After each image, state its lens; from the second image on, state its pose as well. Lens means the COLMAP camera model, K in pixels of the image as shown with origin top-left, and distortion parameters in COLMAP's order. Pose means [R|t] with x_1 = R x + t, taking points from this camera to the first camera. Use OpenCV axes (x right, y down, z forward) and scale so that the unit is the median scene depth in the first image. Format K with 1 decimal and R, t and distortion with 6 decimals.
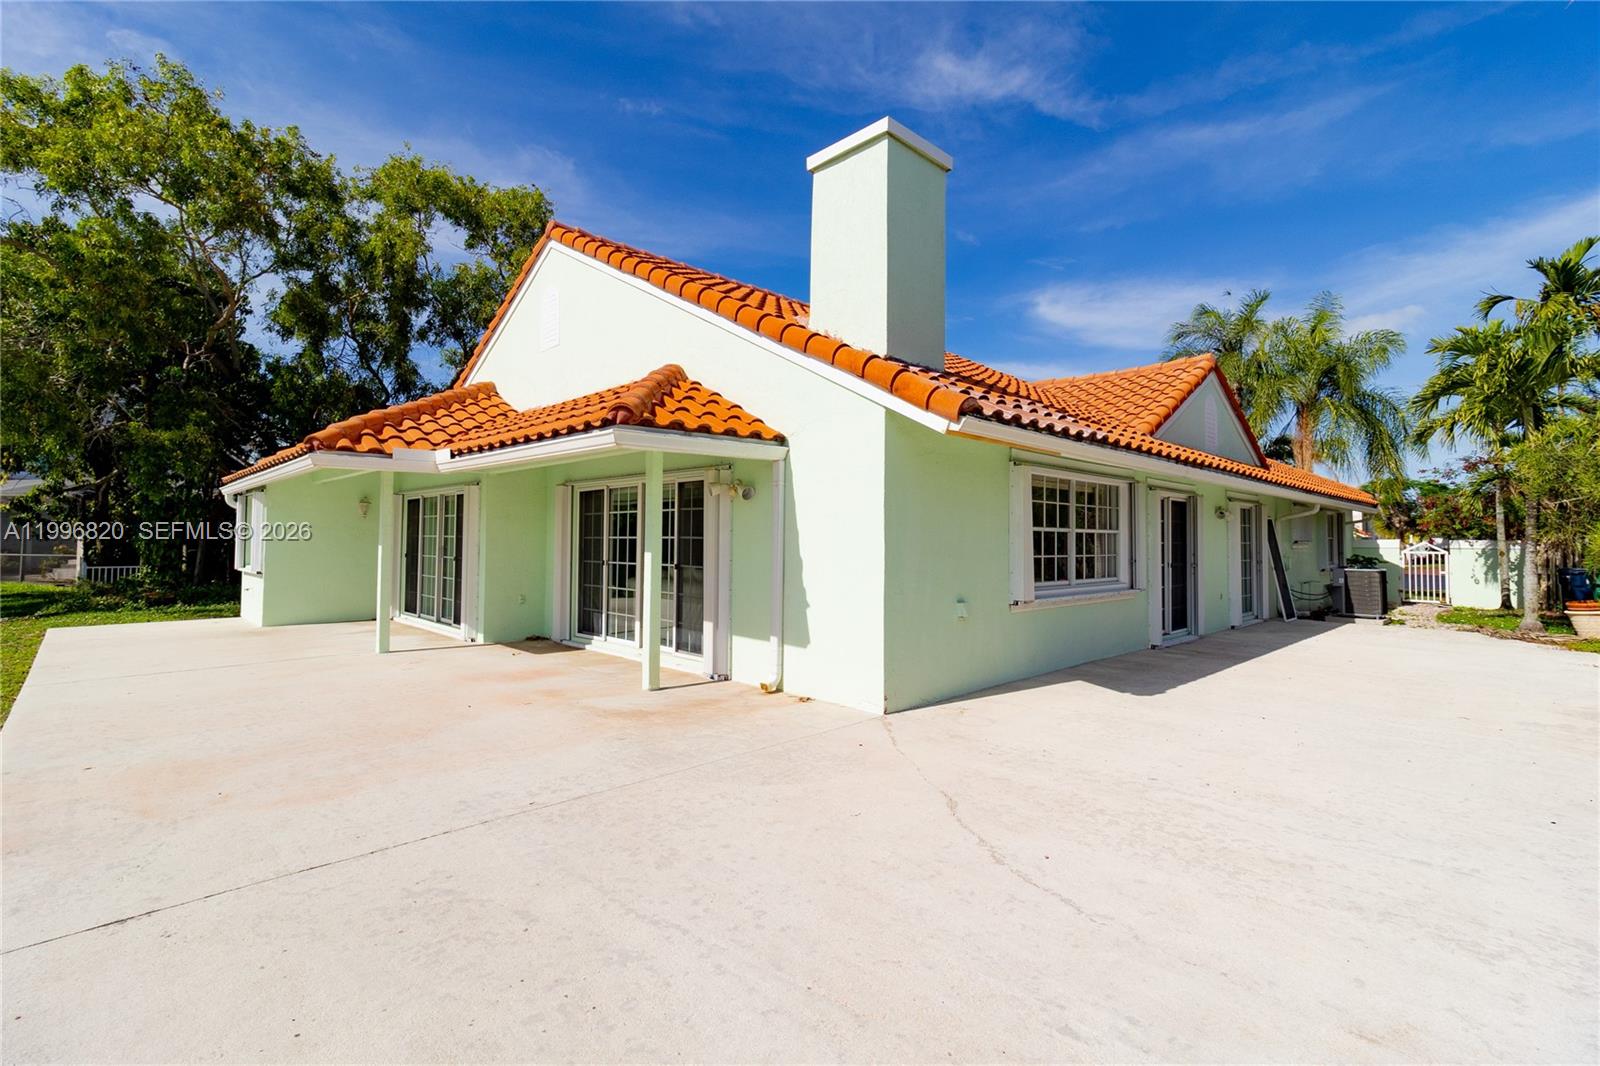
lens RADIAL K [[730.5, 0, 776.9], [0, 730.5, 516.4], [0, 0, 1]] dist [-0.001168, 0.000515]
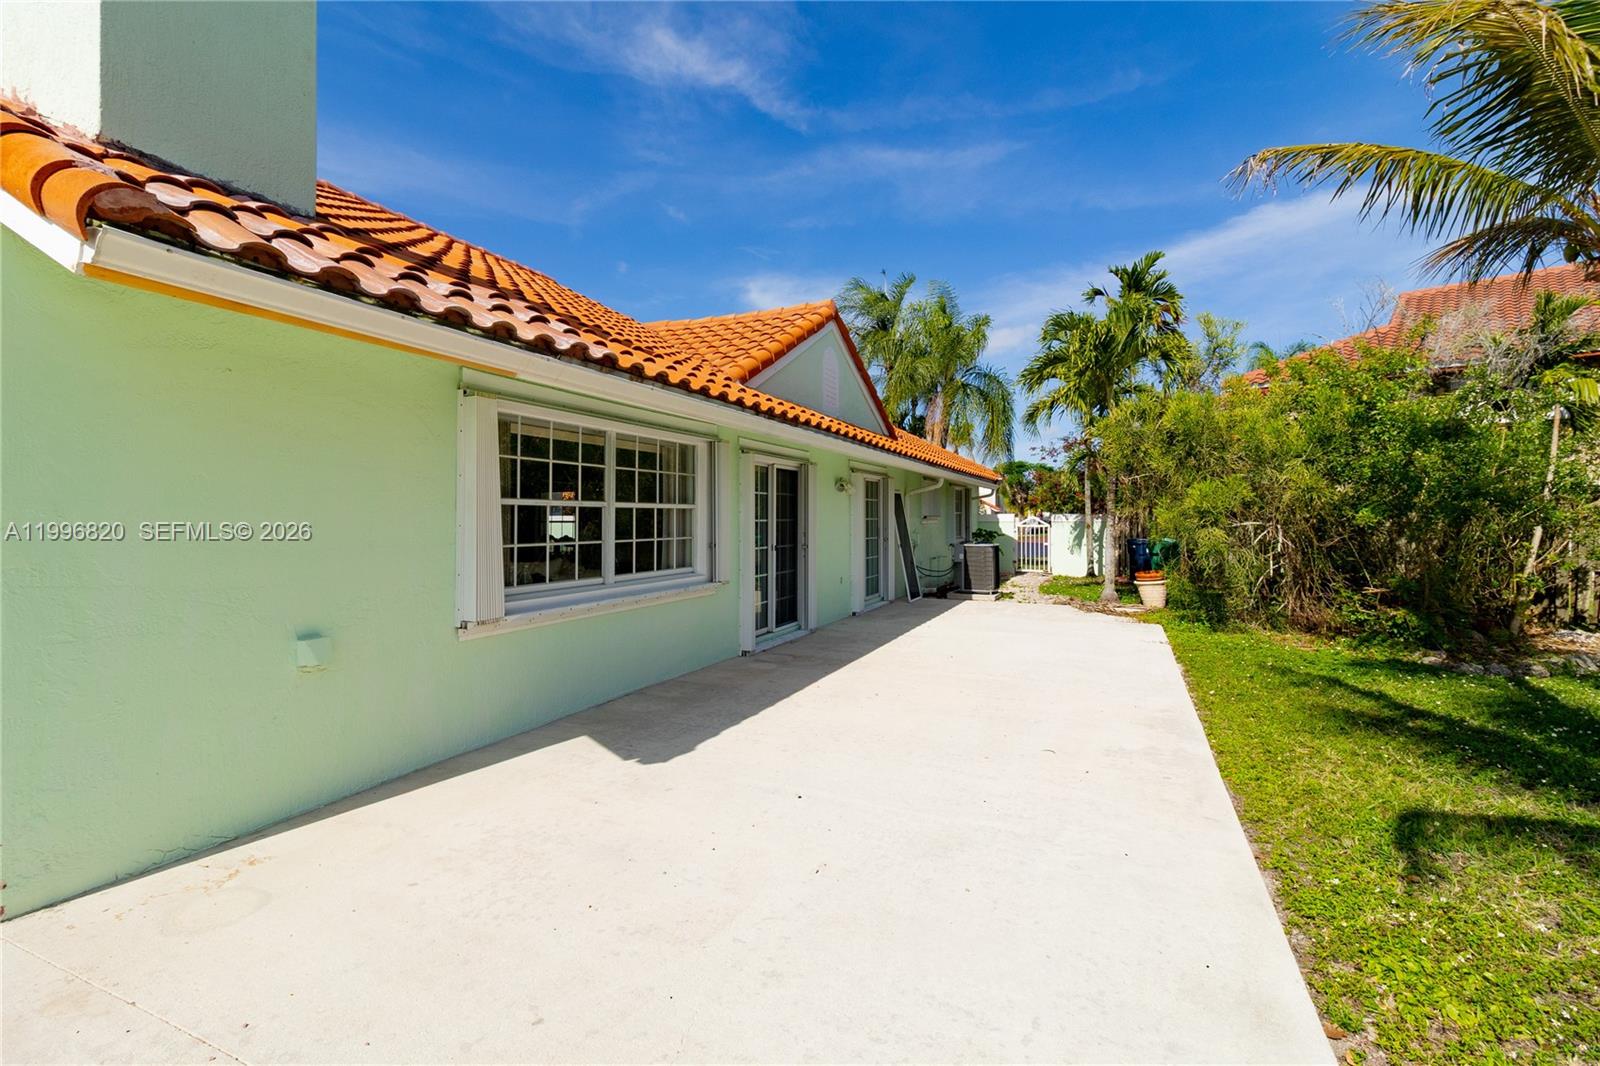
lens RADIAL K [[730.5, 0, 776.9], [0, 730.5, 516.4], [0, 0, 1]] dist [-0.001168, 0.000515]
pose [[0.929036, -0.007725, 0.369909, 0.215263], [-0.003955, 0.999517, 0.030808, 0.006136], [-0.369969, -0.030085, 0.928557, 0.218111]]
